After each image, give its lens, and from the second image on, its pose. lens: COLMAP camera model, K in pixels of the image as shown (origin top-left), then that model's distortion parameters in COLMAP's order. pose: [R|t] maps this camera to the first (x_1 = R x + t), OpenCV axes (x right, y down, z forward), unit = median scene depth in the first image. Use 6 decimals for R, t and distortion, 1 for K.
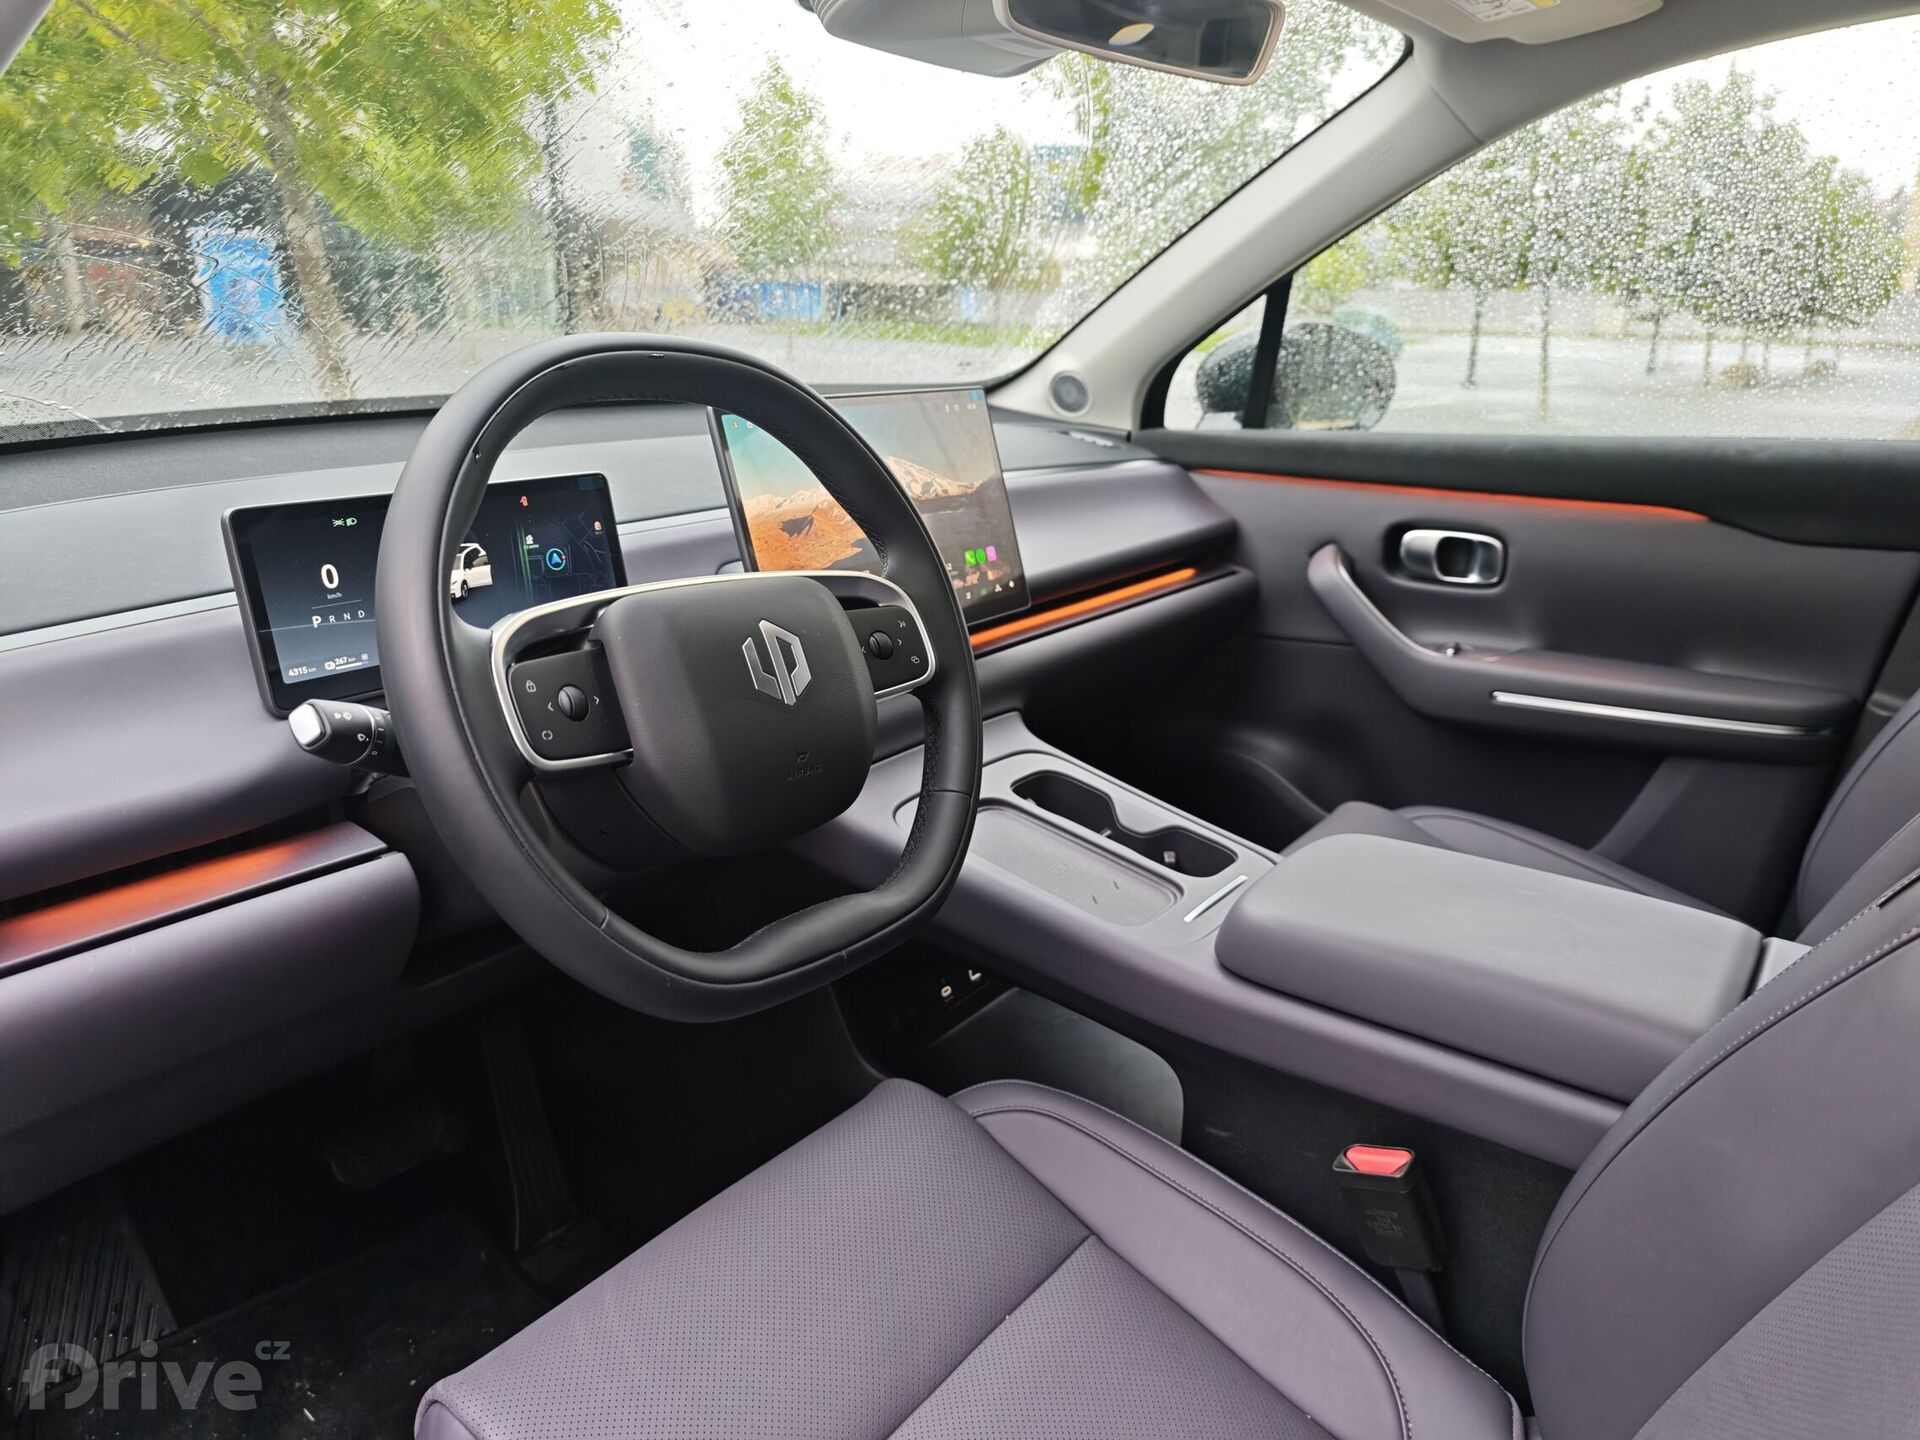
lens RADIAL K [[1306.9, 0, 991.9], [0, 1306.9, 742.4], [0, 0, 1]] dist [0.020232, -0.021301]
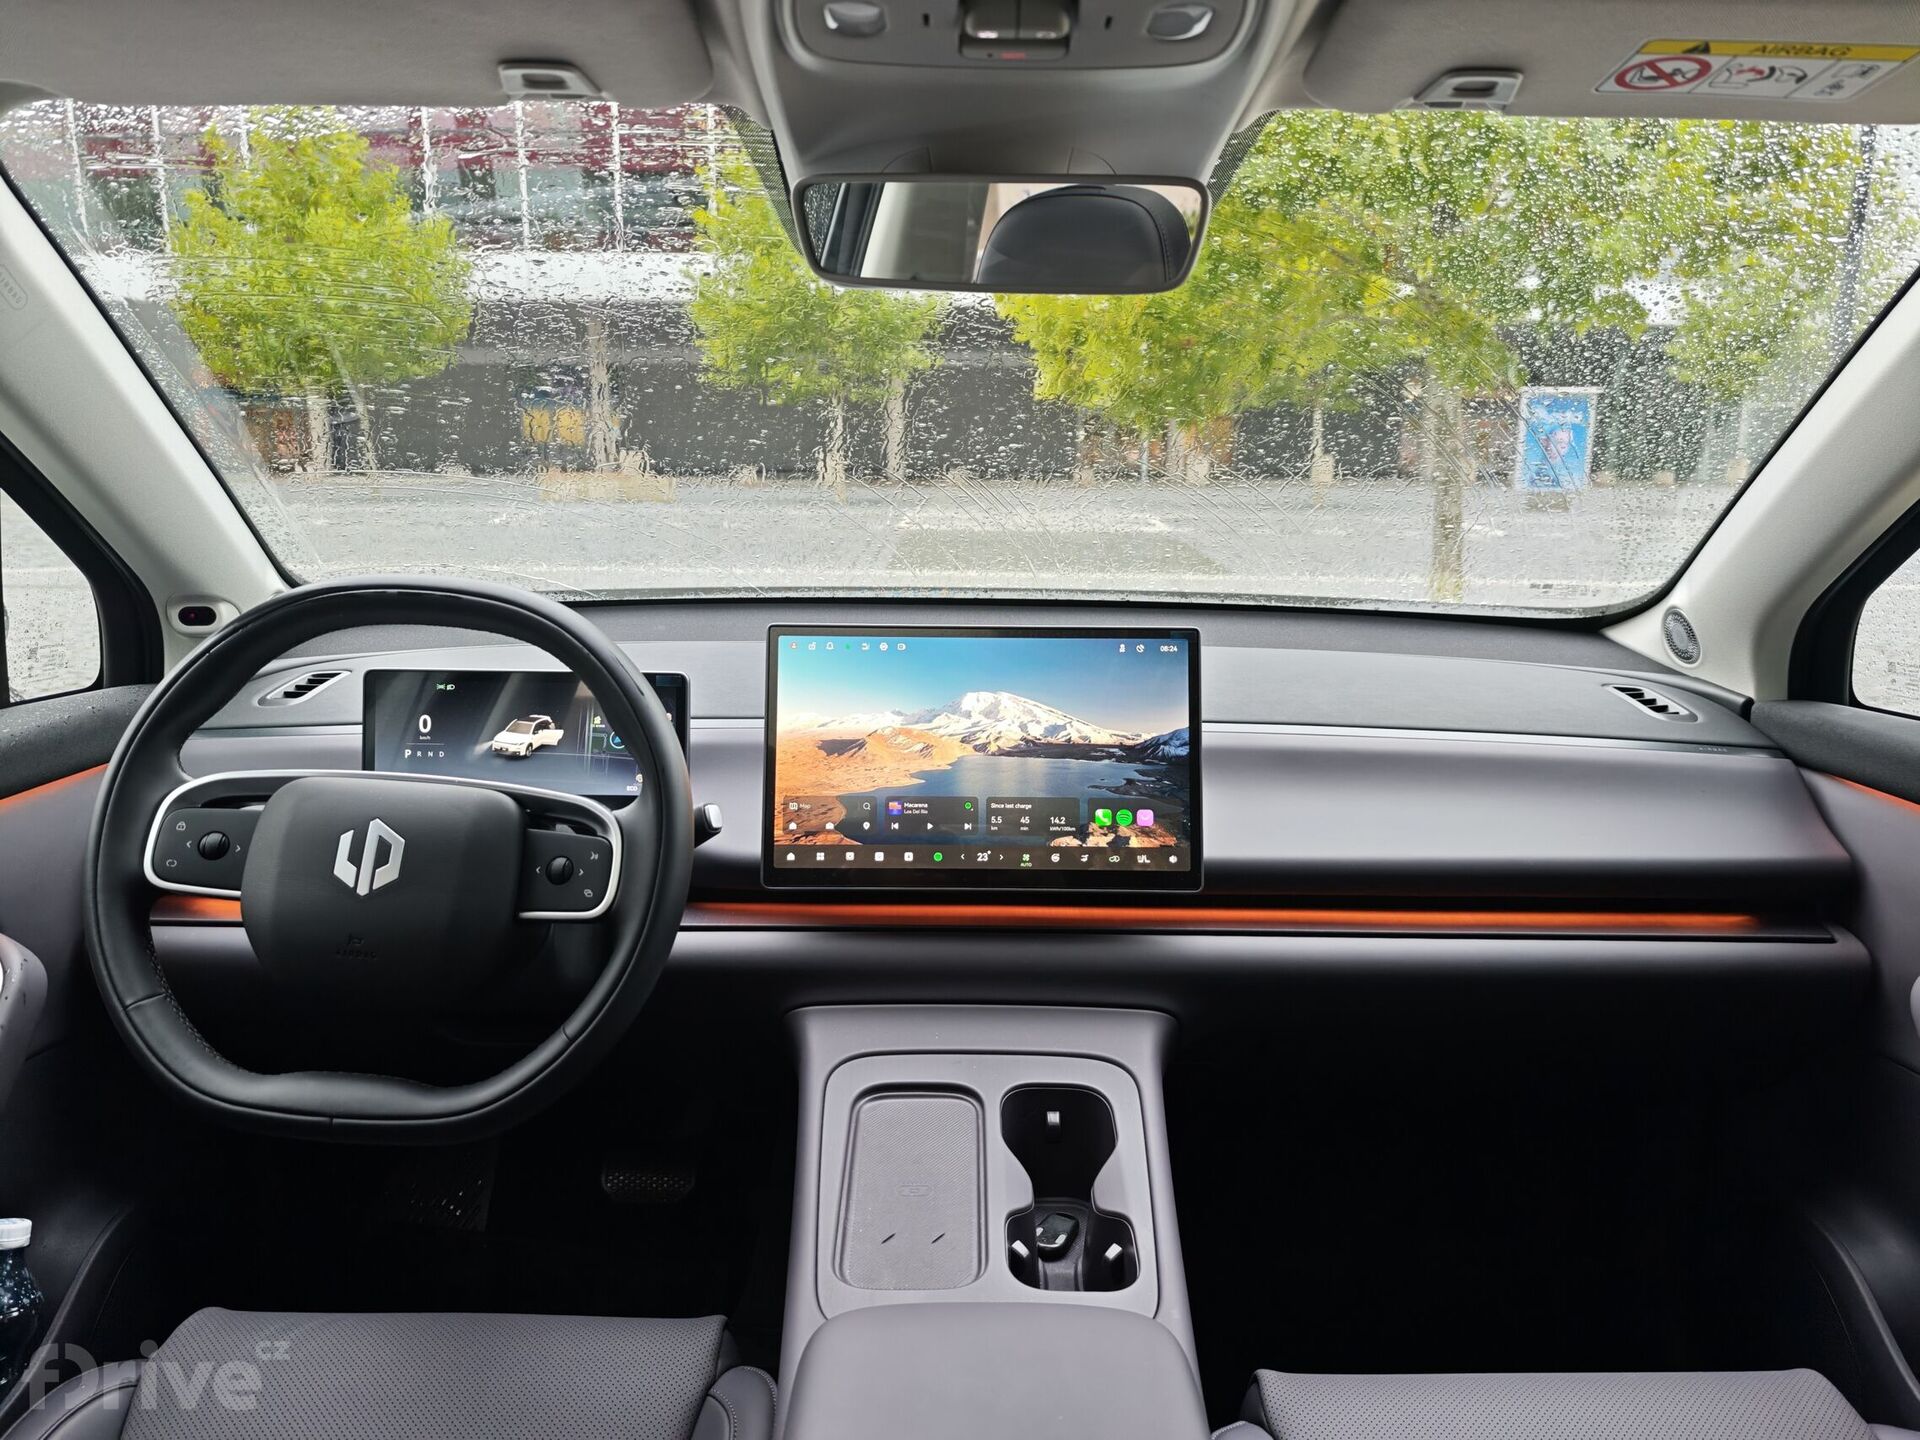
lens RADIAL K [[1306.9, 0, 955.1], [0, 1306.9, 713.1], [0, 0, 1]] dist [0.020232, -0.021301]
pose [[0.578057, 0.153941, -0.801344, 0.640696], [-0.253637, 0.967295, 0.002858, -0.194346], [0.775576, 0.201598, 0.598197, 0.409713]]
